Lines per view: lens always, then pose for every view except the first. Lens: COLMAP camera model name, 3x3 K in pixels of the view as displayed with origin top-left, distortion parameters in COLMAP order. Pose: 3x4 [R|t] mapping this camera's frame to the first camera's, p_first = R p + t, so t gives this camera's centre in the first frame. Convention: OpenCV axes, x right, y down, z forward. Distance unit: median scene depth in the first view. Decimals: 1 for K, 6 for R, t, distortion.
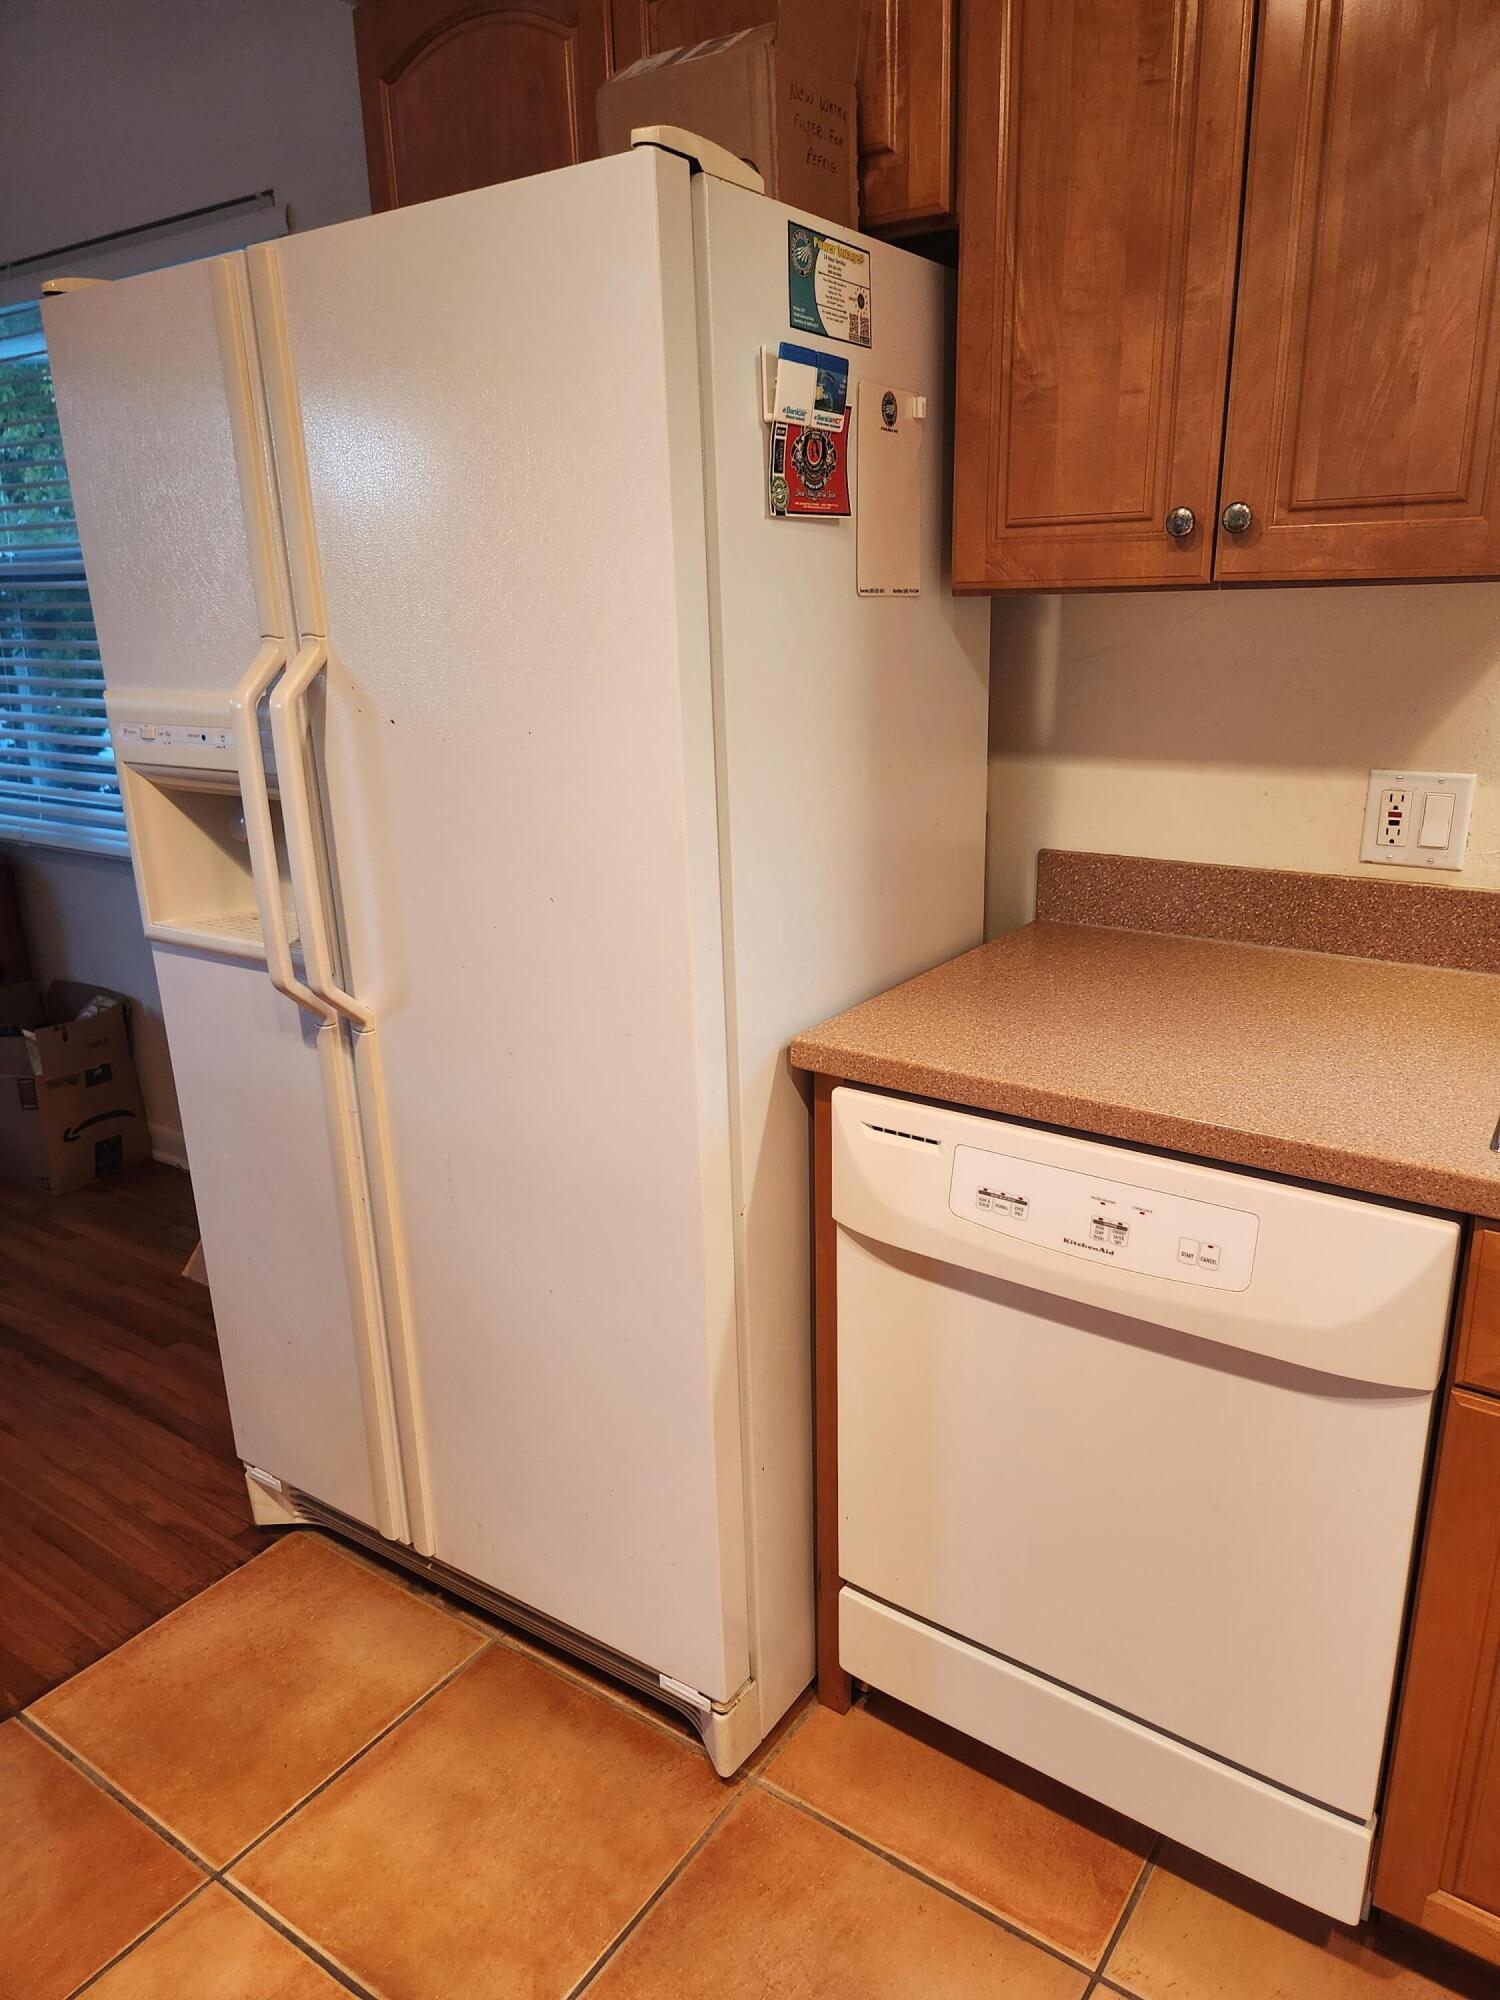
lens RADIAL K [[1325.2, 0, 772.6], [0, 1325.2, 1007.3], [0, 0, 1]] dist [0.081892, -0.077893]
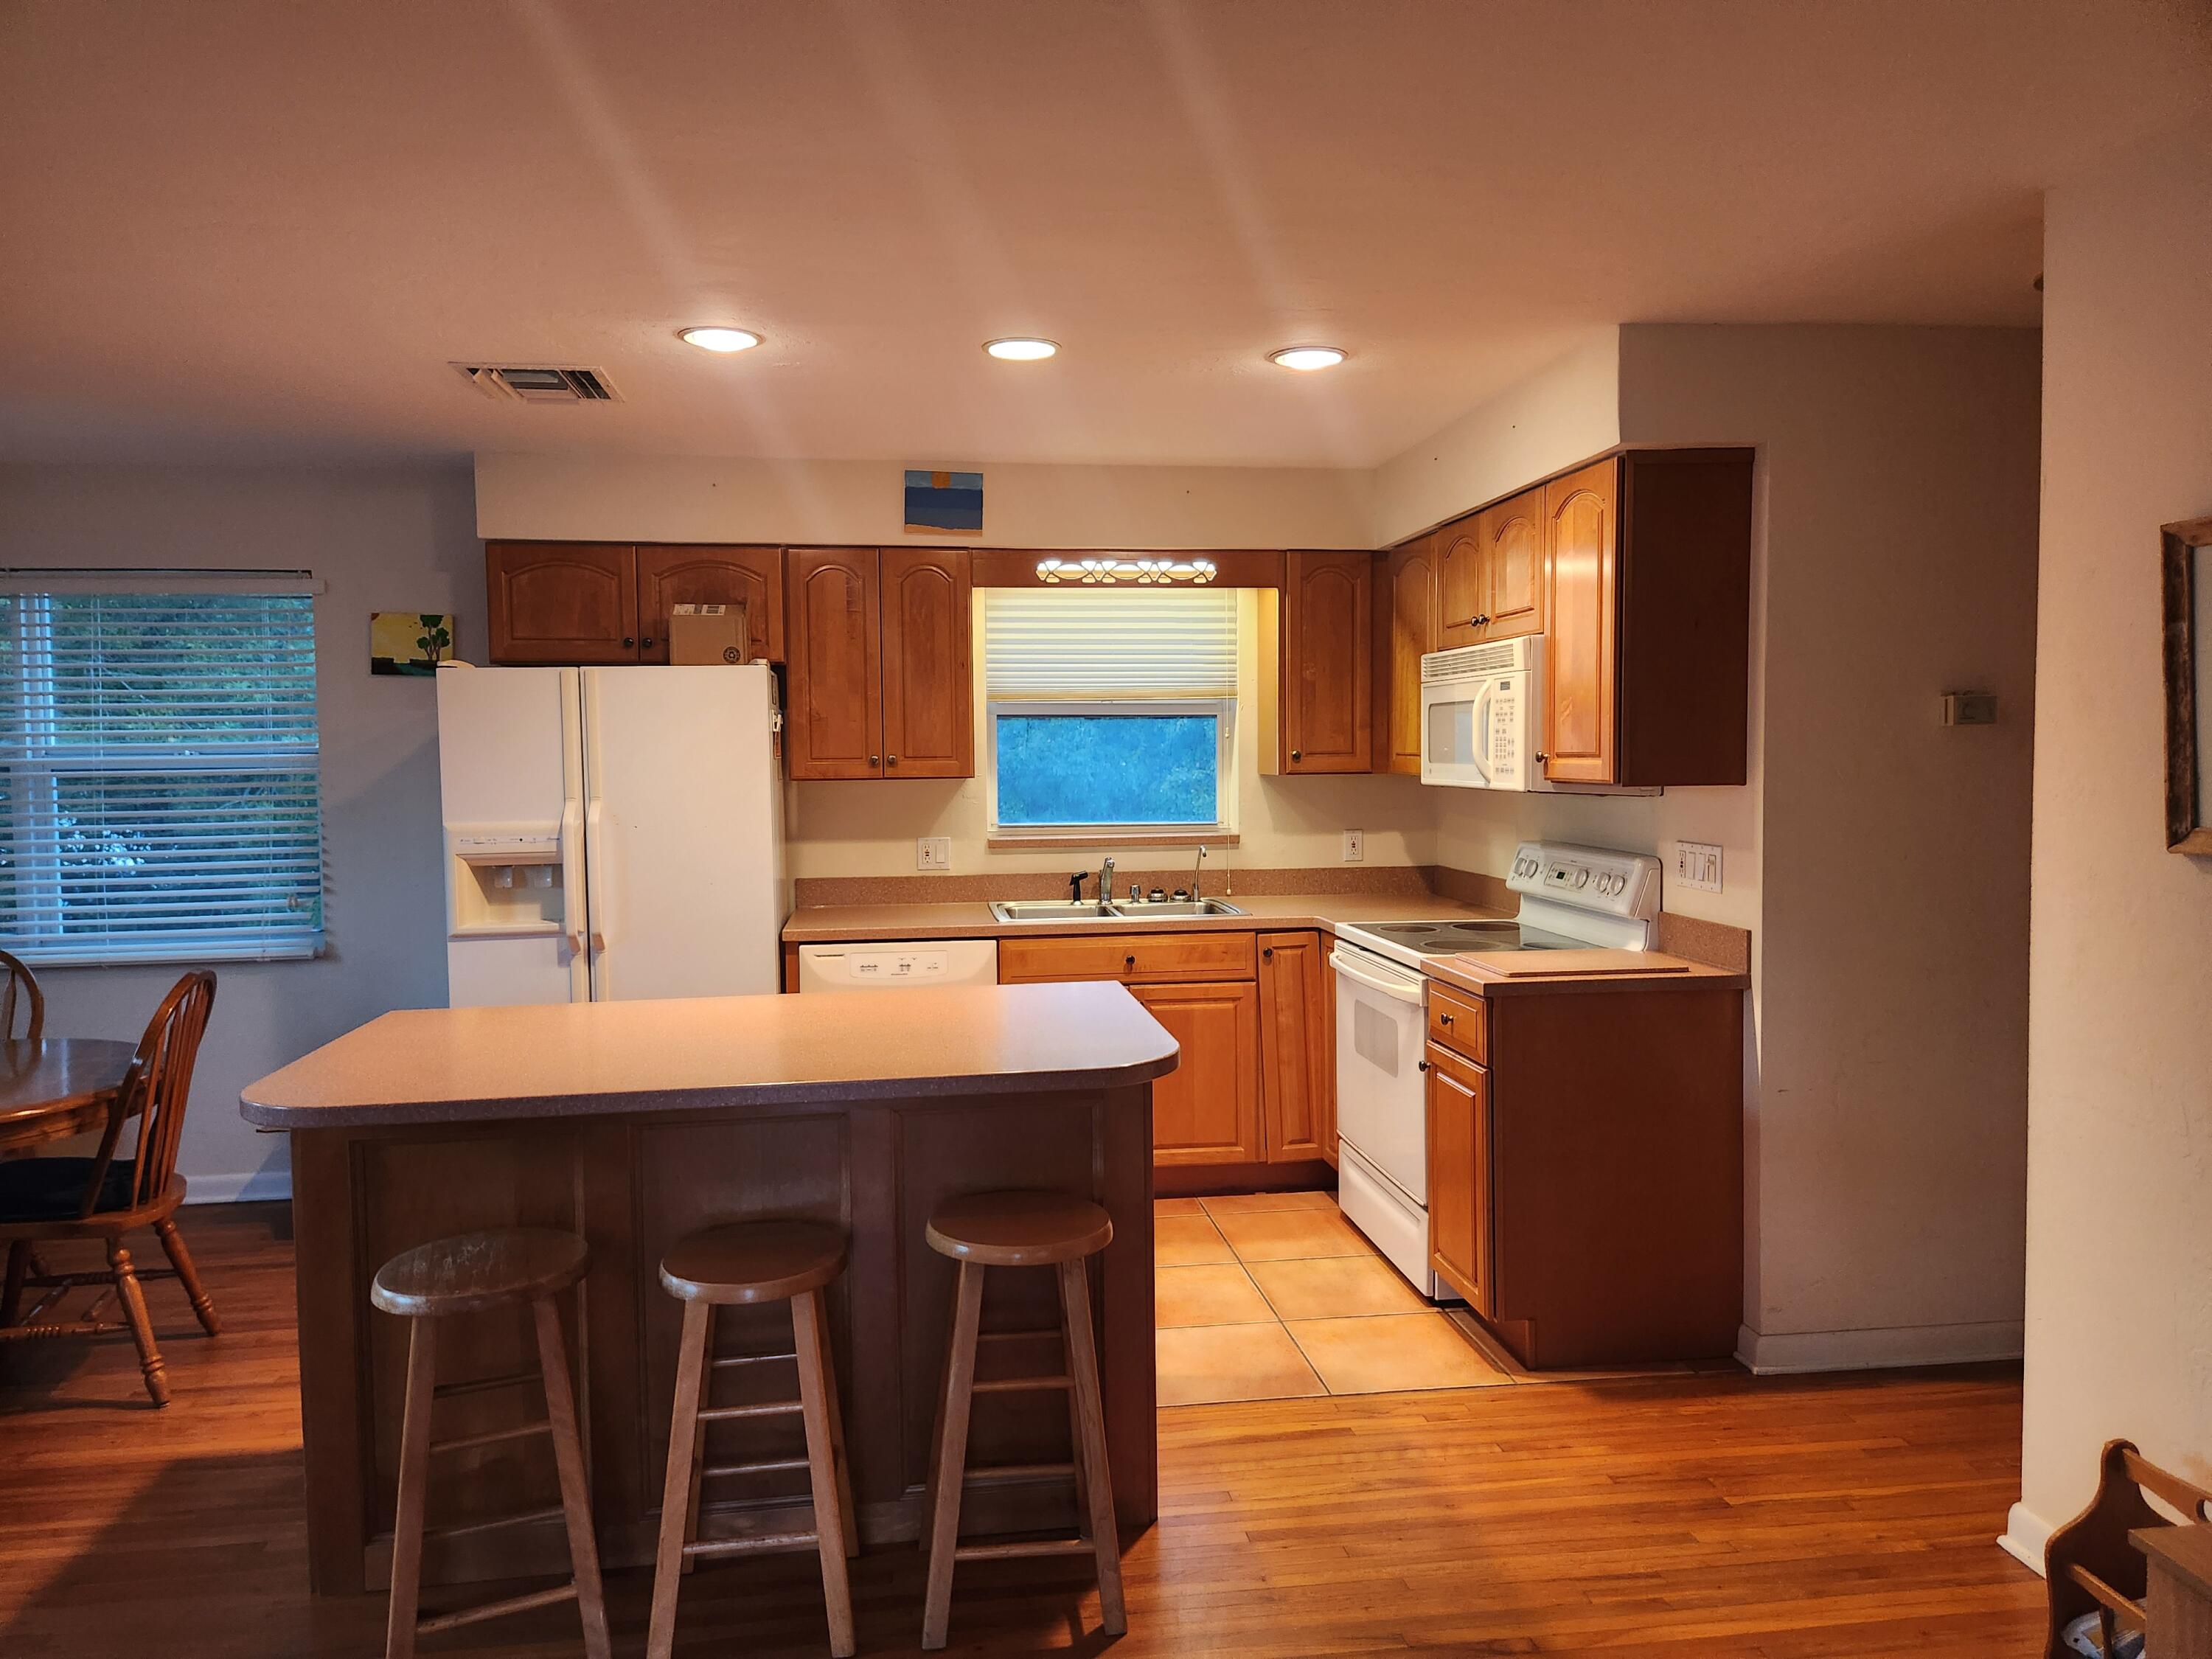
lens RADIAL K [[1501.8, 0, 1078.9], [0, 1501.8, 803.3], [0, 0, 1]] dist [0.071078, -0.001731]
pose [[0.741946, -0.014789, 0.670297, -1.677136], [0.194147, 0.961662, -0.193681, 0.510191], [-0.641735, 0.273837, 0.716373, -1.790395]]
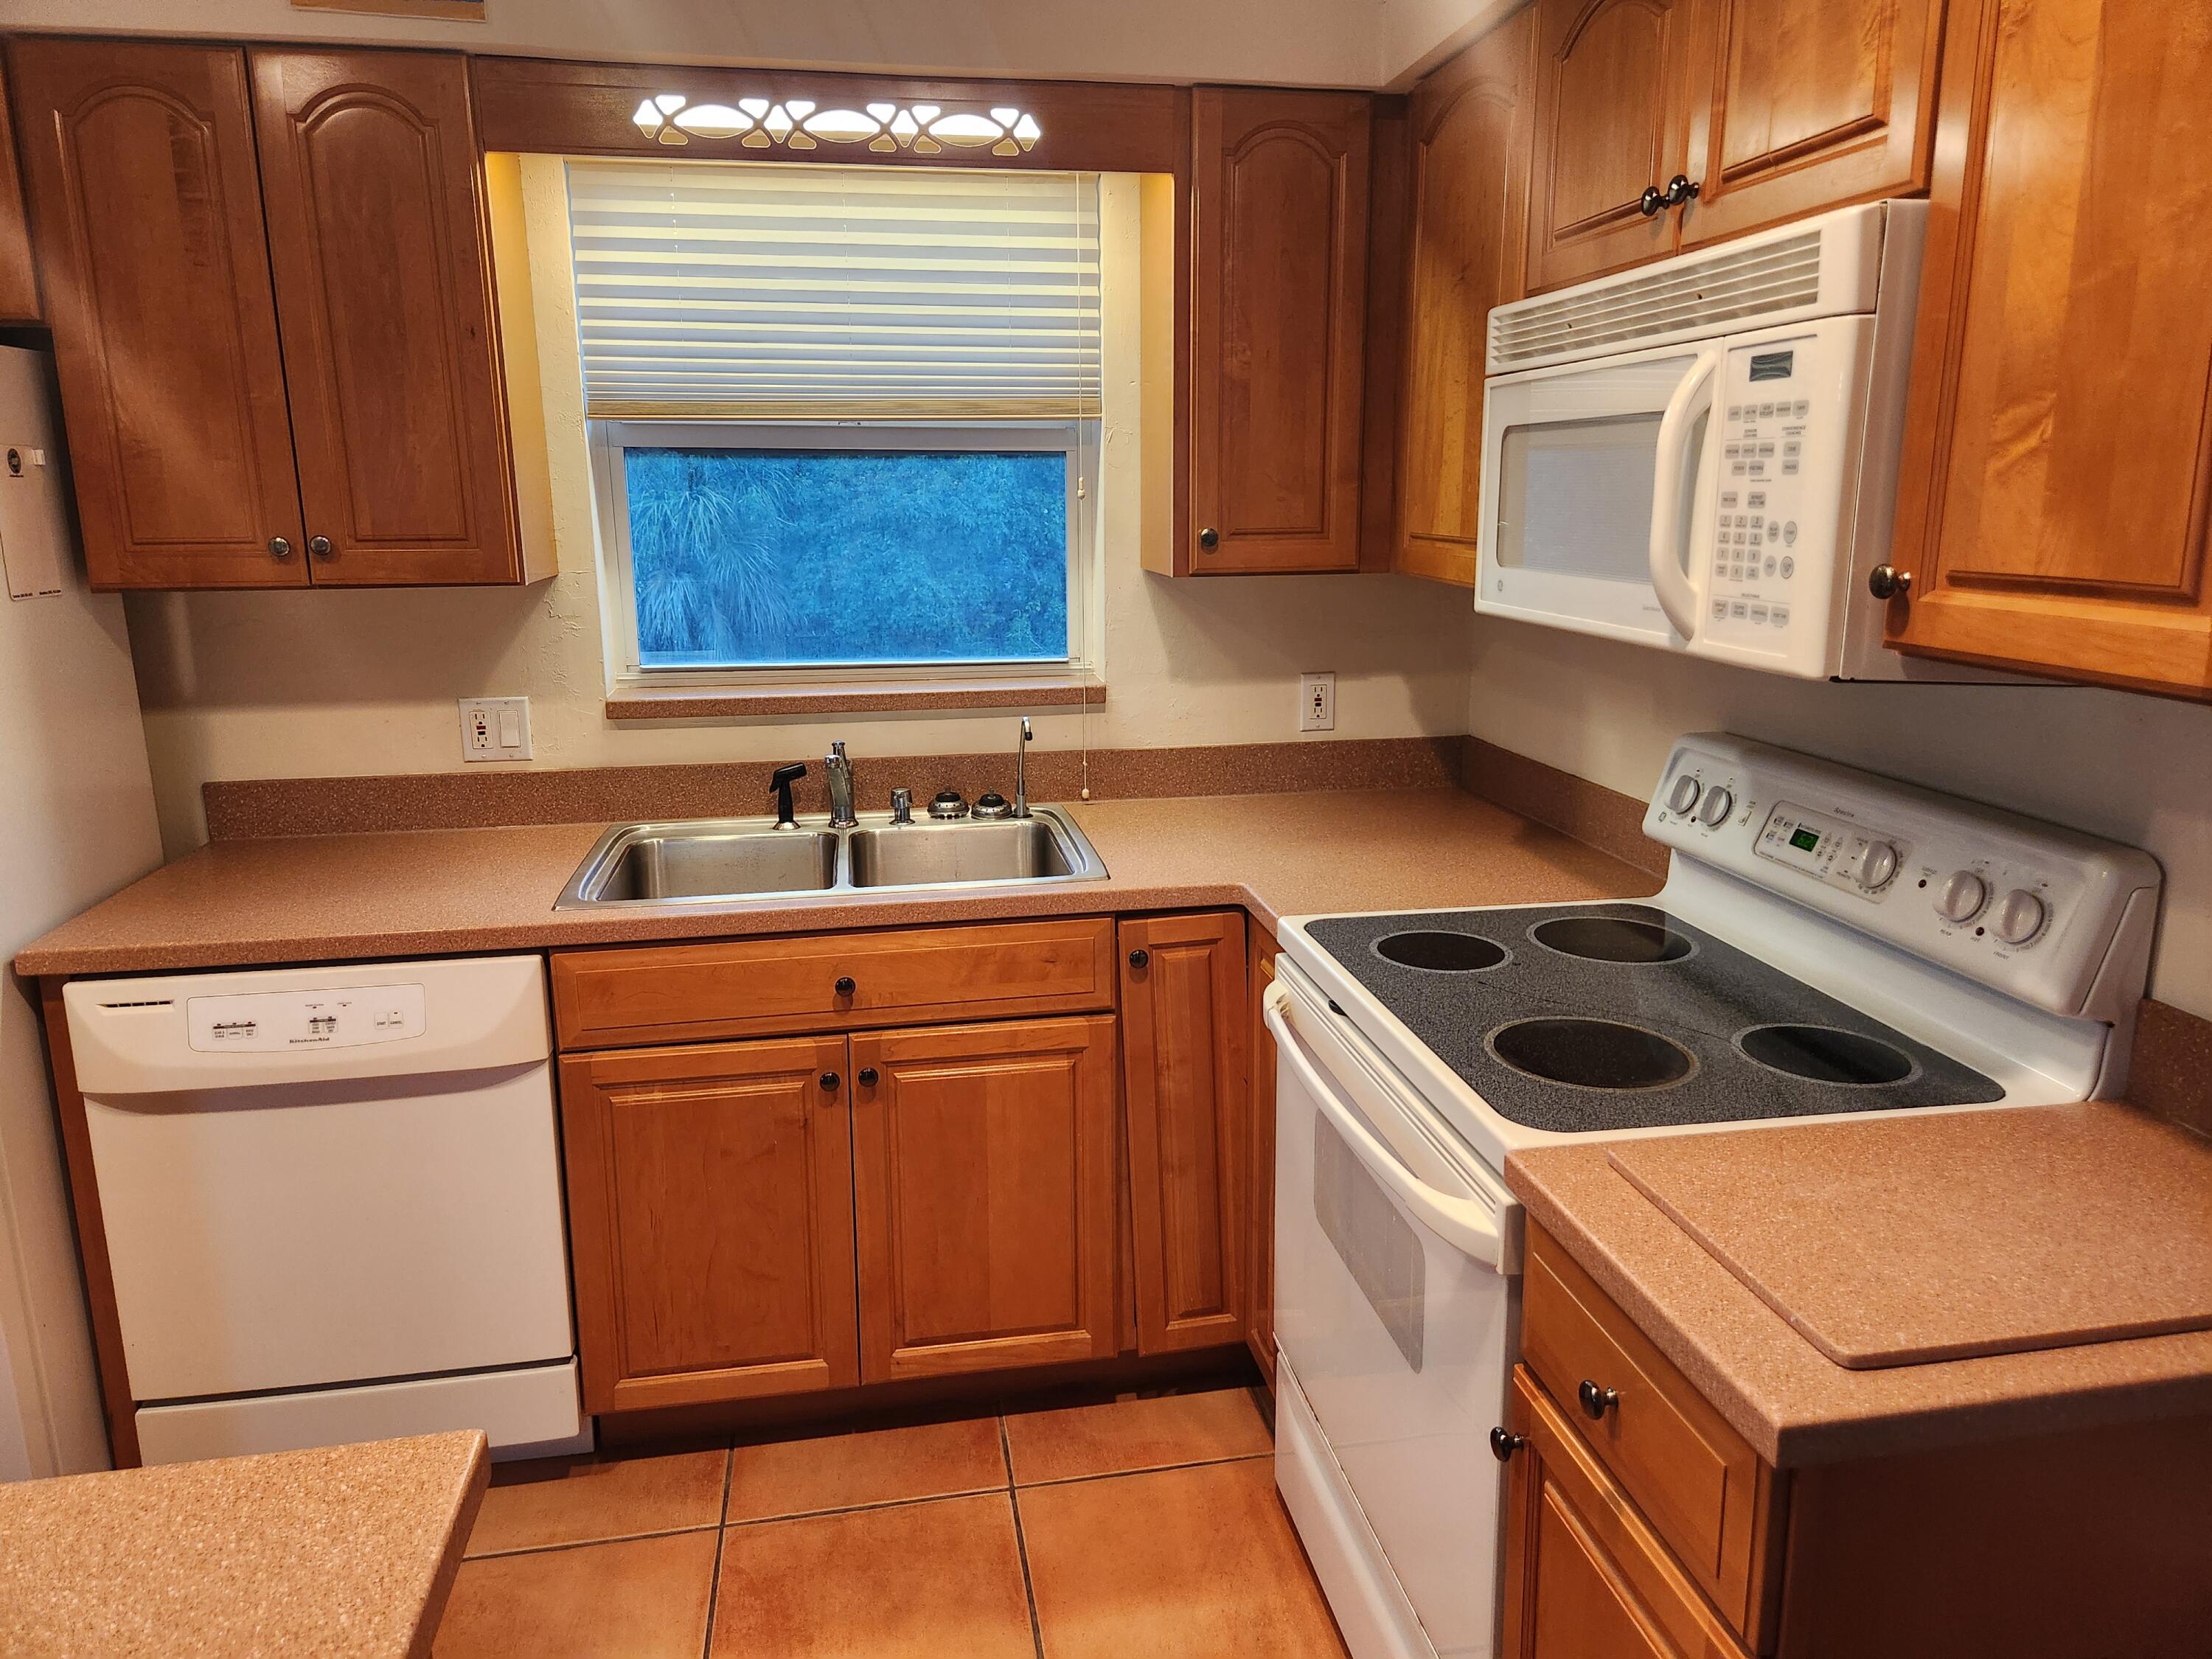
lens RADIAL K [[1465.7, 0, 1115.5], [0, 1465.7, 794.7], [0, 0, 1]] dist [0.081892, -0.077893]
pose [[0.707408, -0.134035, 0.693980, -0.206366], [0.203210, 0.978969, -0.018065, 0.111911], [-0.676963, 0.153802, 0.719768, -0.709168]]
